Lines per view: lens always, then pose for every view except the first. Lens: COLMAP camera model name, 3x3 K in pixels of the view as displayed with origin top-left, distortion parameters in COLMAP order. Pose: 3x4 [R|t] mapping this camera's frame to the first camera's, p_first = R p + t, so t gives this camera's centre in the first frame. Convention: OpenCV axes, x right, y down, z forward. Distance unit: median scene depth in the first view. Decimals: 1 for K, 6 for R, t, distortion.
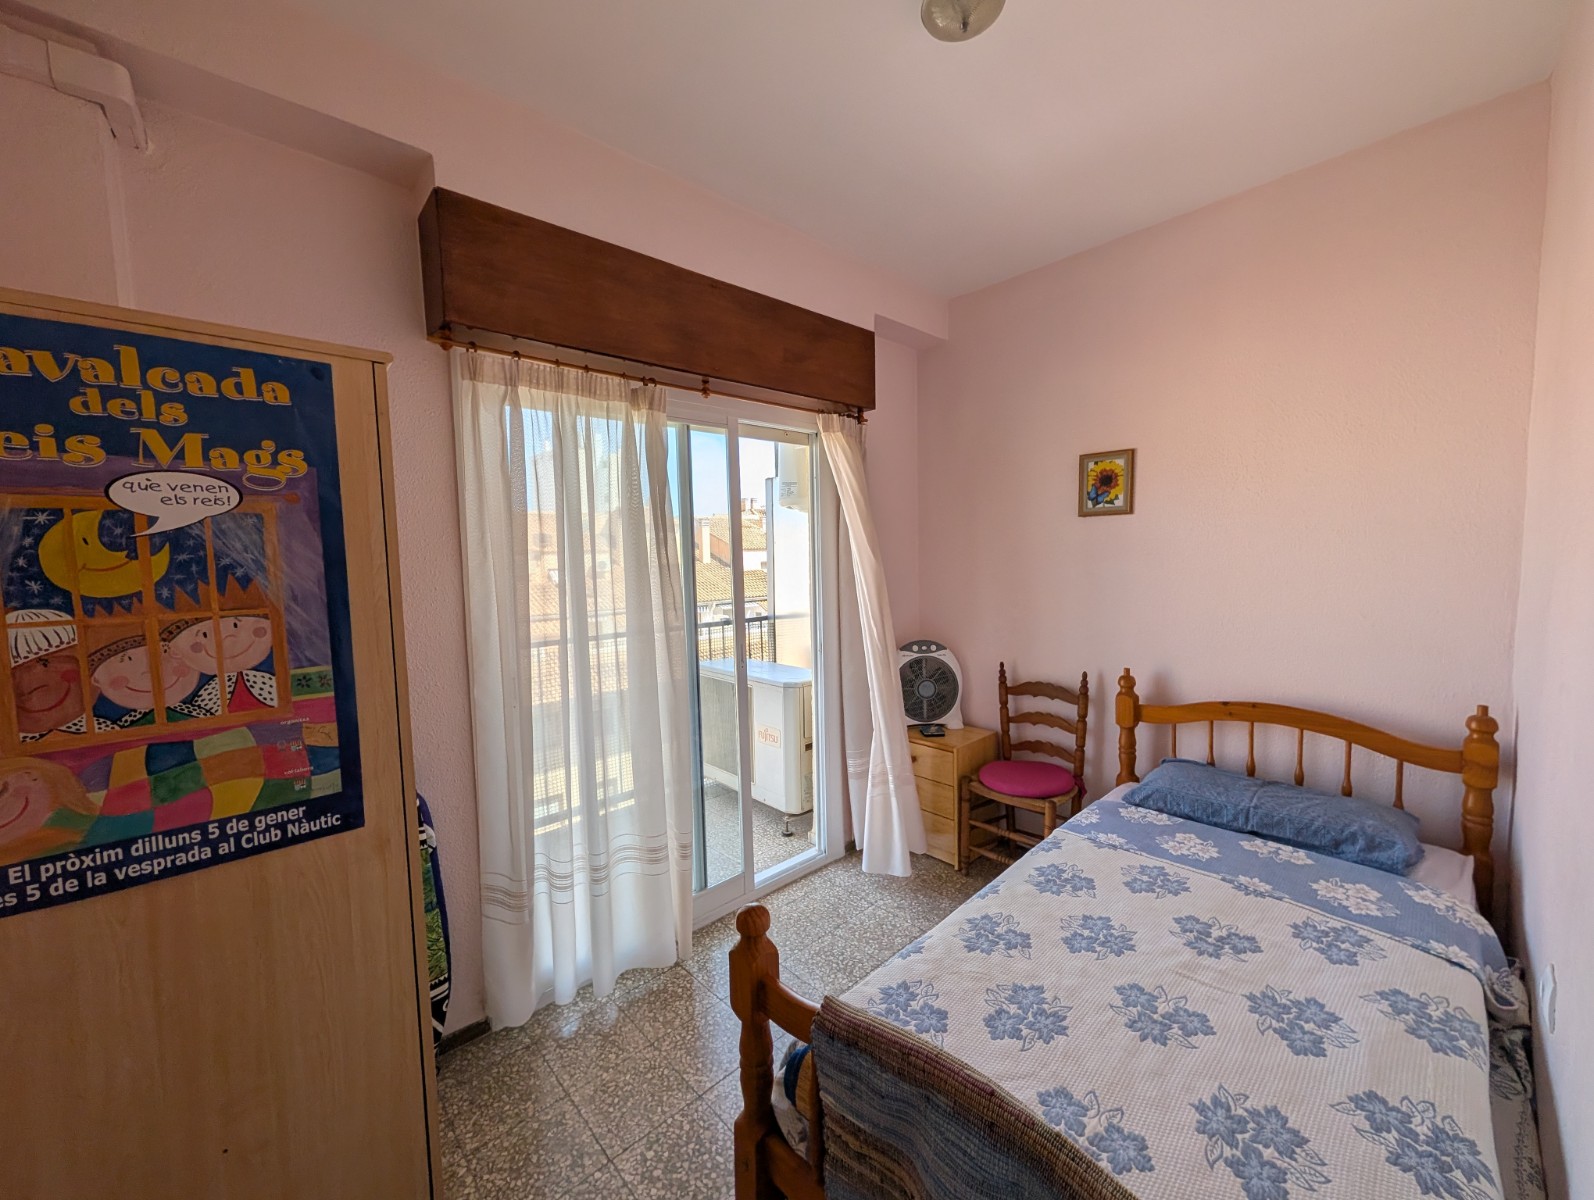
lens RADIAL K [[613.8, 0, 795.3], [0, 613.8, 597.8], [0, 0, 1]] dist [-0.001310, -0.000073]
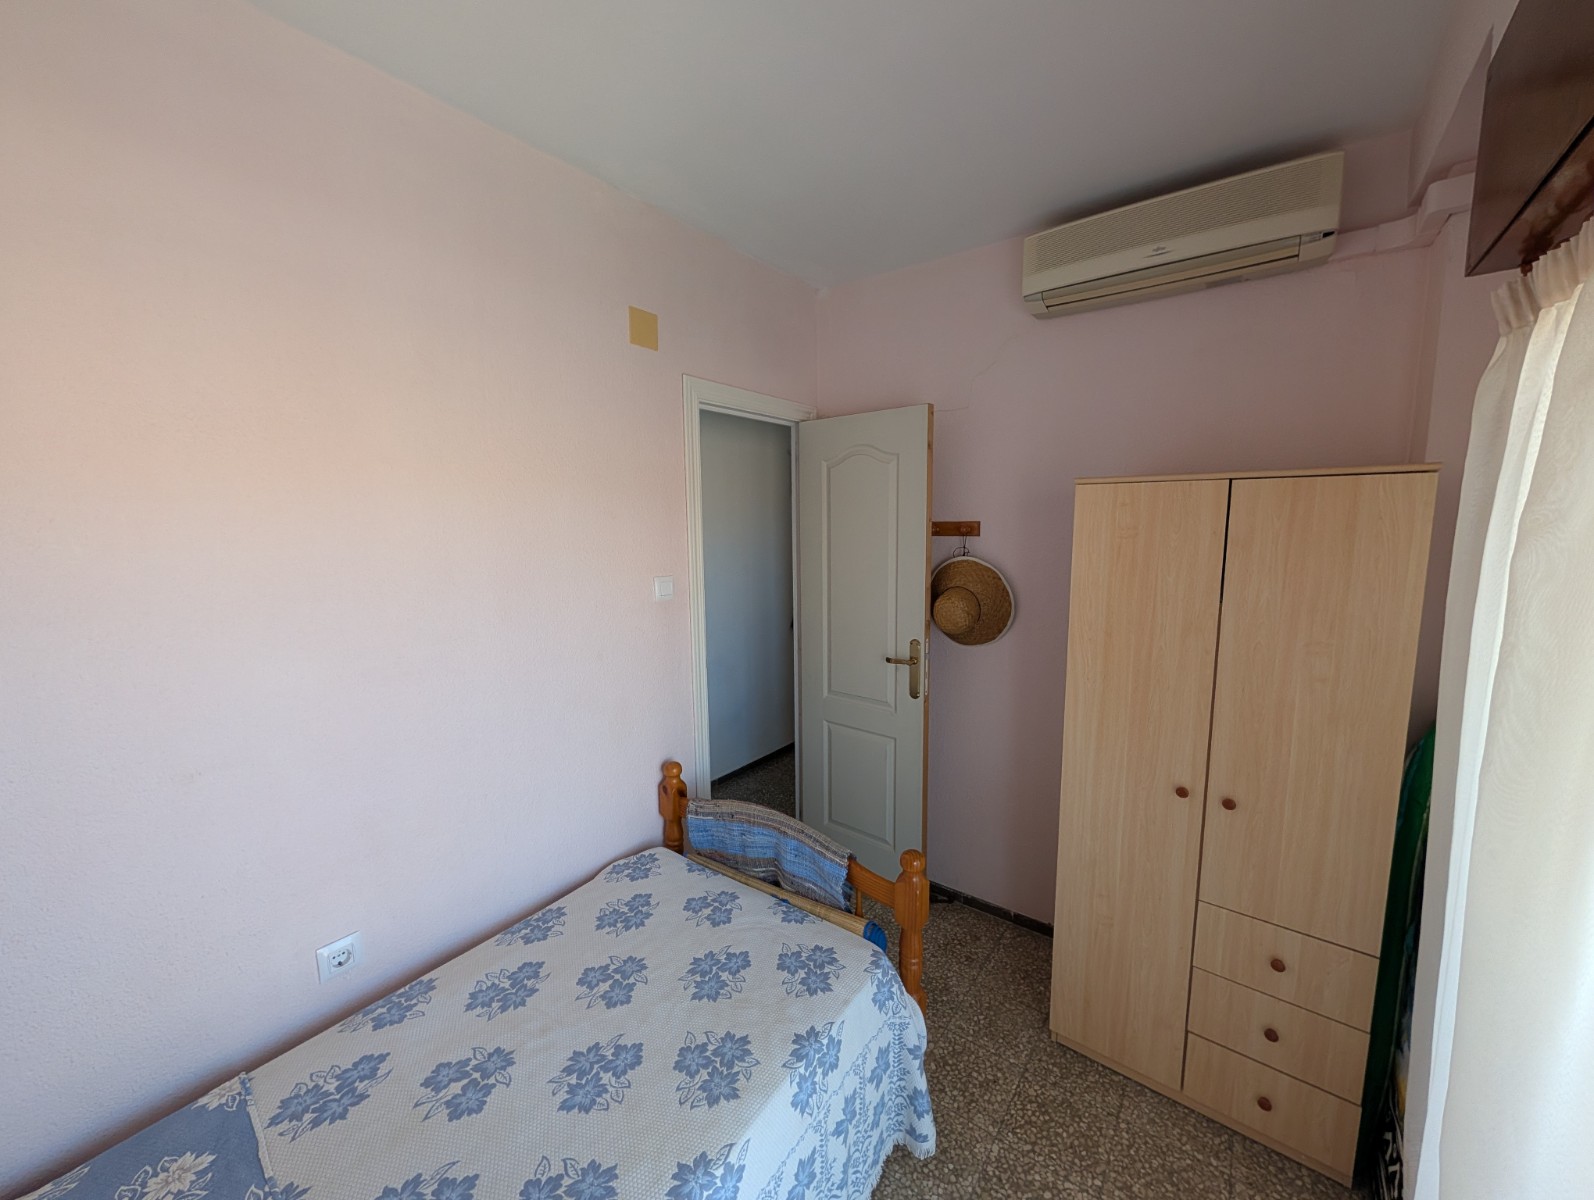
lens RADIAL K [[613.8, 0, 794.7], [0, 613.8, 600.0], [0, 0, 1]] dist [-0.001310, -0.000073]
pose [[-0.983034, 0.057939, -0.174033, 0.368255], [0.020866, 0.977965, 0.207724, -0.321872], [0.182233, 0.200568, -0.962582, 1.970365]]
